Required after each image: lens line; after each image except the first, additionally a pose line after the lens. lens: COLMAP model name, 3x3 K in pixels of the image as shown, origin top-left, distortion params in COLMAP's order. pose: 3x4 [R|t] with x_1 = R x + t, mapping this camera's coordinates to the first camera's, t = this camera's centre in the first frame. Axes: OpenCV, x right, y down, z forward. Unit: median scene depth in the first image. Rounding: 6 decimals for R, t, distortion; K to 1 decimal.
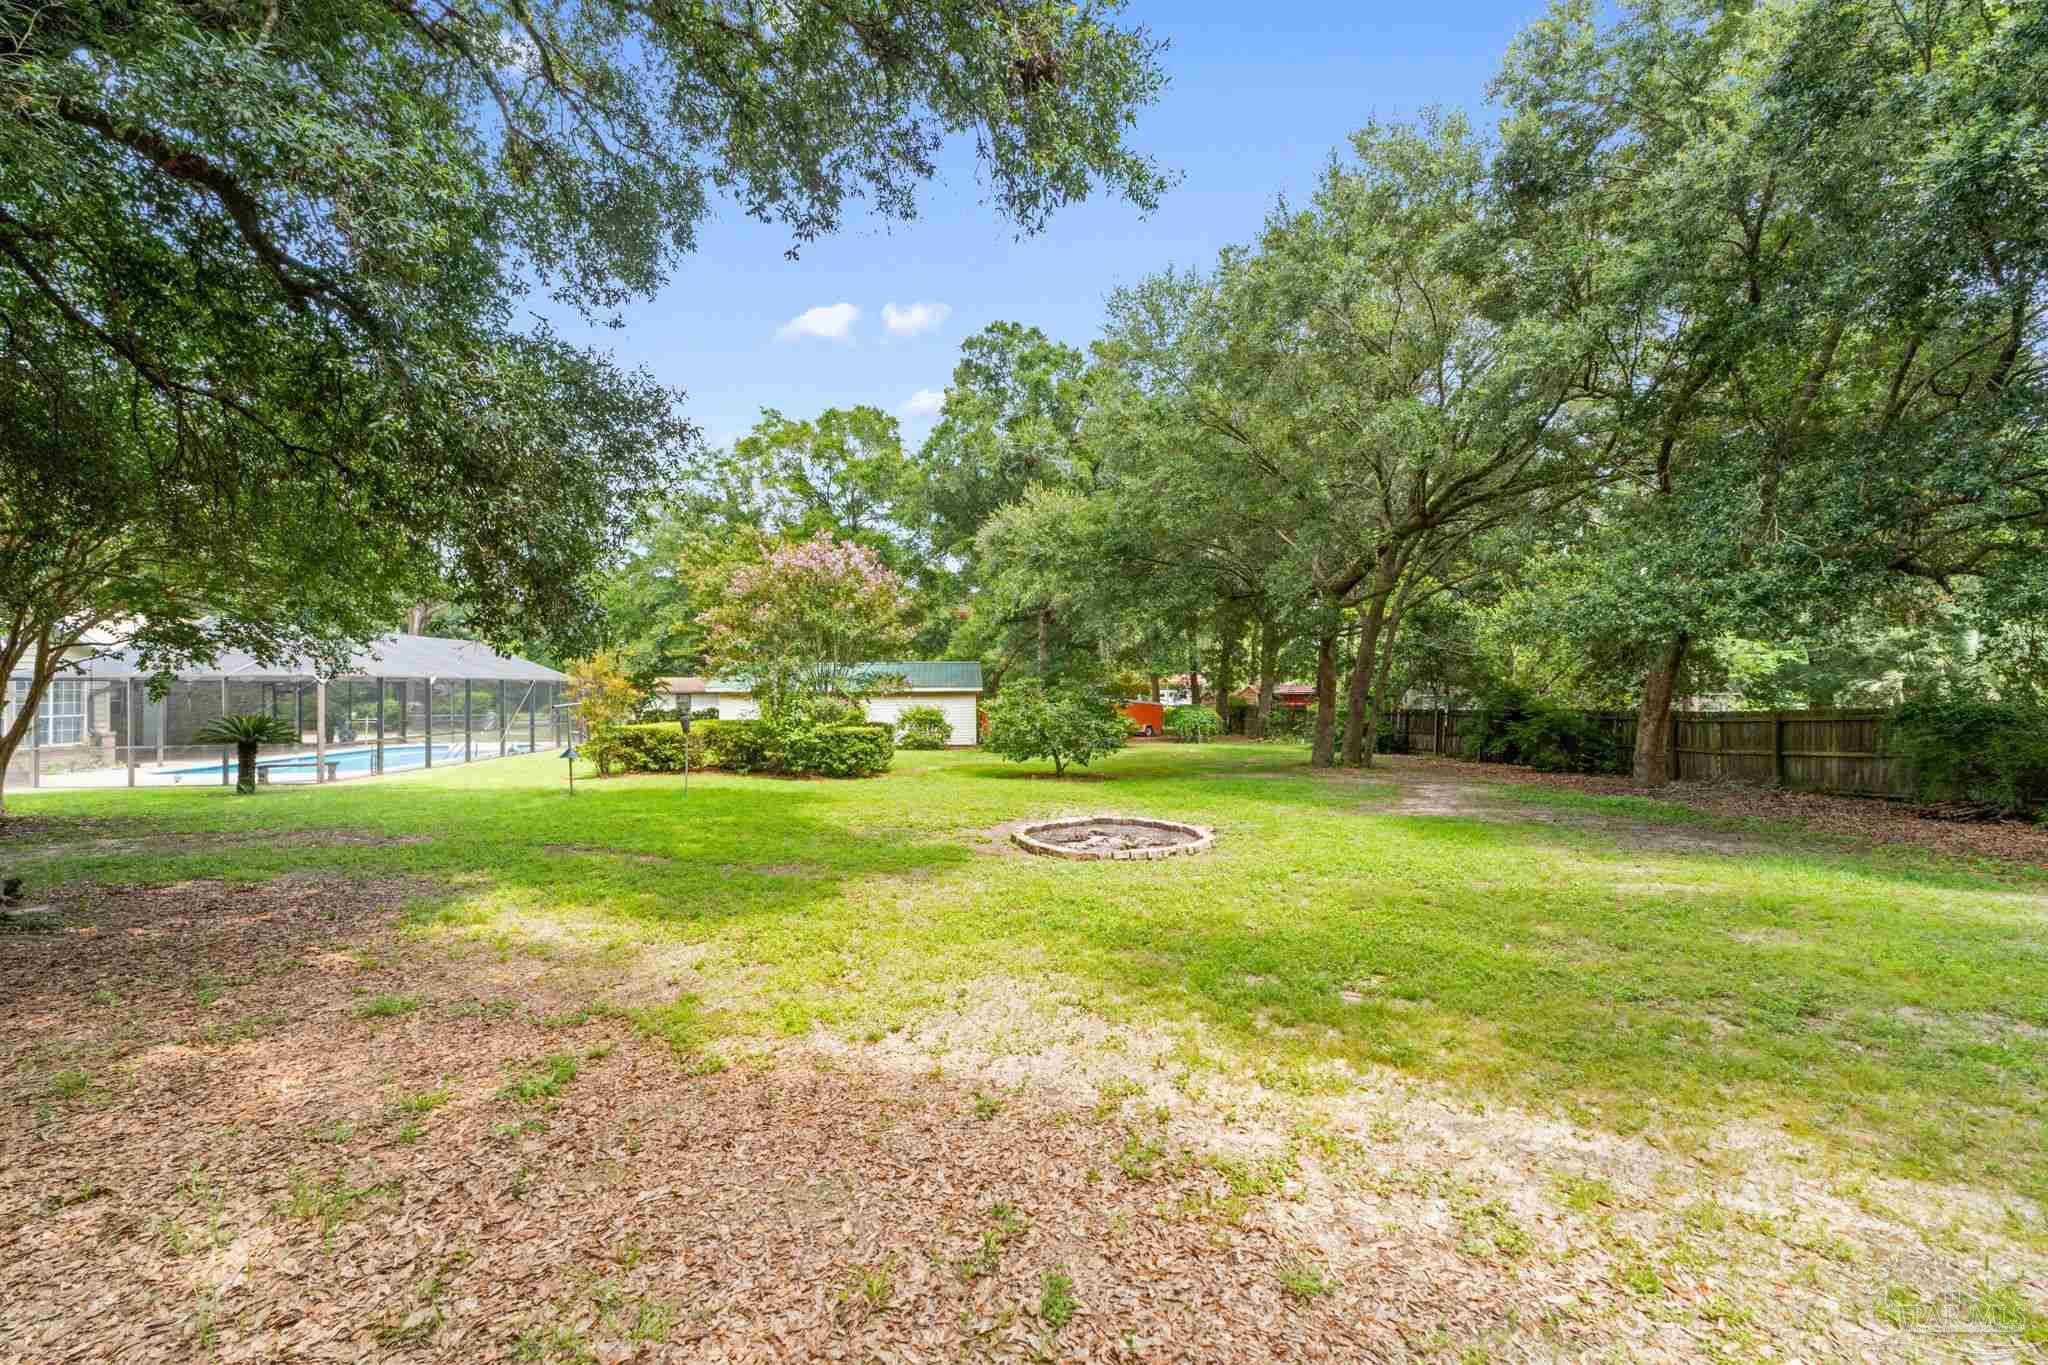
lens RADIAL K [[856.3, 0, 1016.5], [0, 856.3, 680.6], [0, 0, 1]] dist [0.003811, -0.000307]
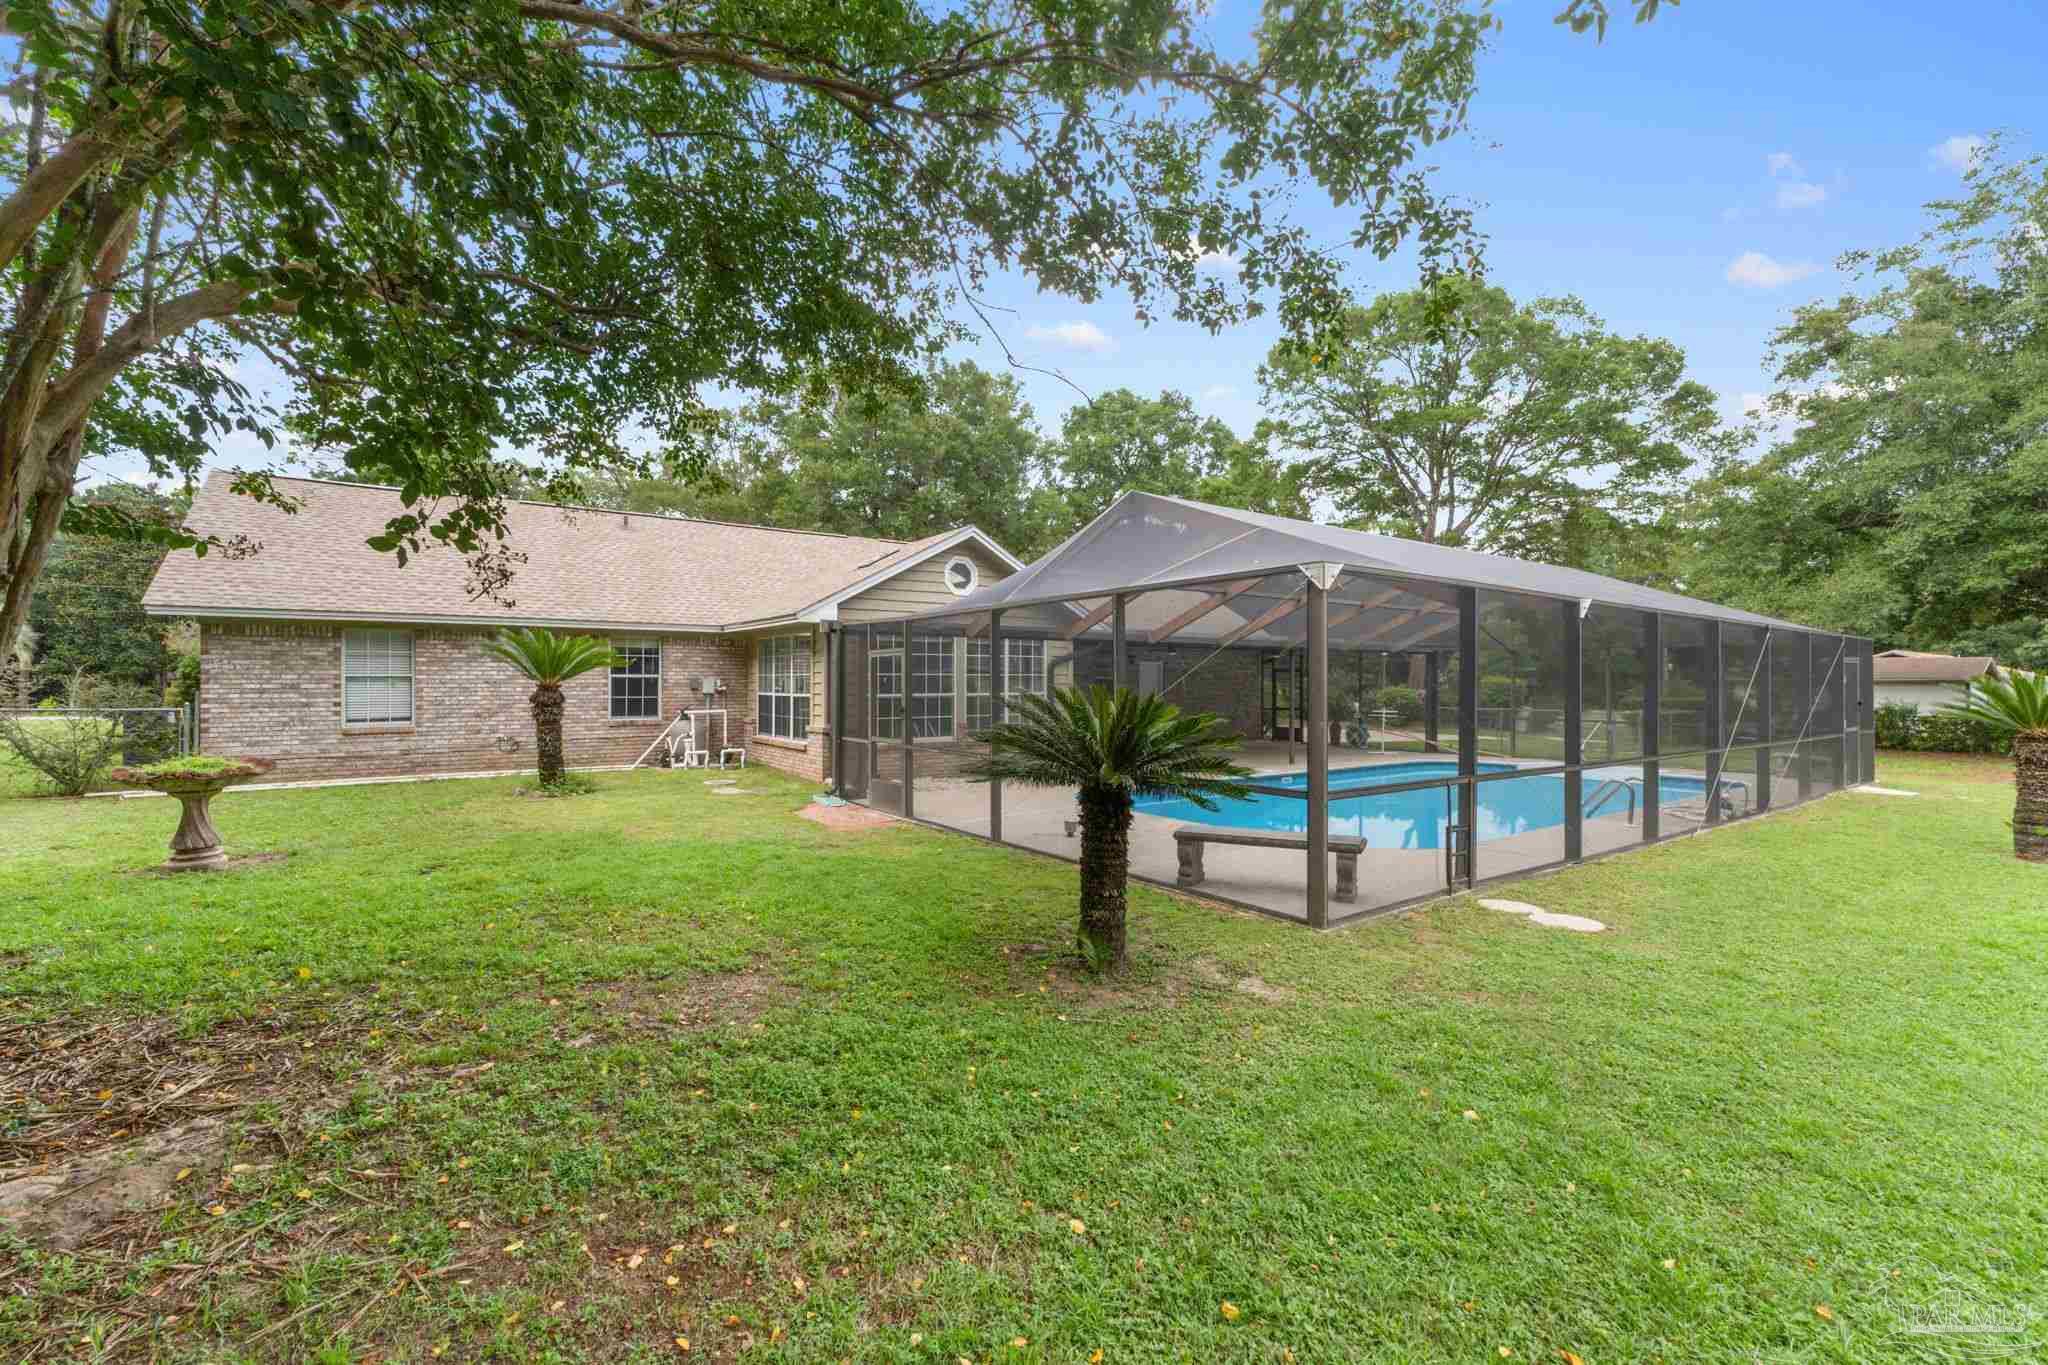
lens RADIAL K [[856.3, 0, 1016.5], [0, 856.3, 680.6], [0, 0, 1]] dist [0.003811, -0.000307]
pose [[0.517895, -0.000240, -0.855444, -0.505266], [0.020482, 0.999717, 0.012120, 0.020651], [0.855199, -0.023798, 0.517753, 0.628173]]
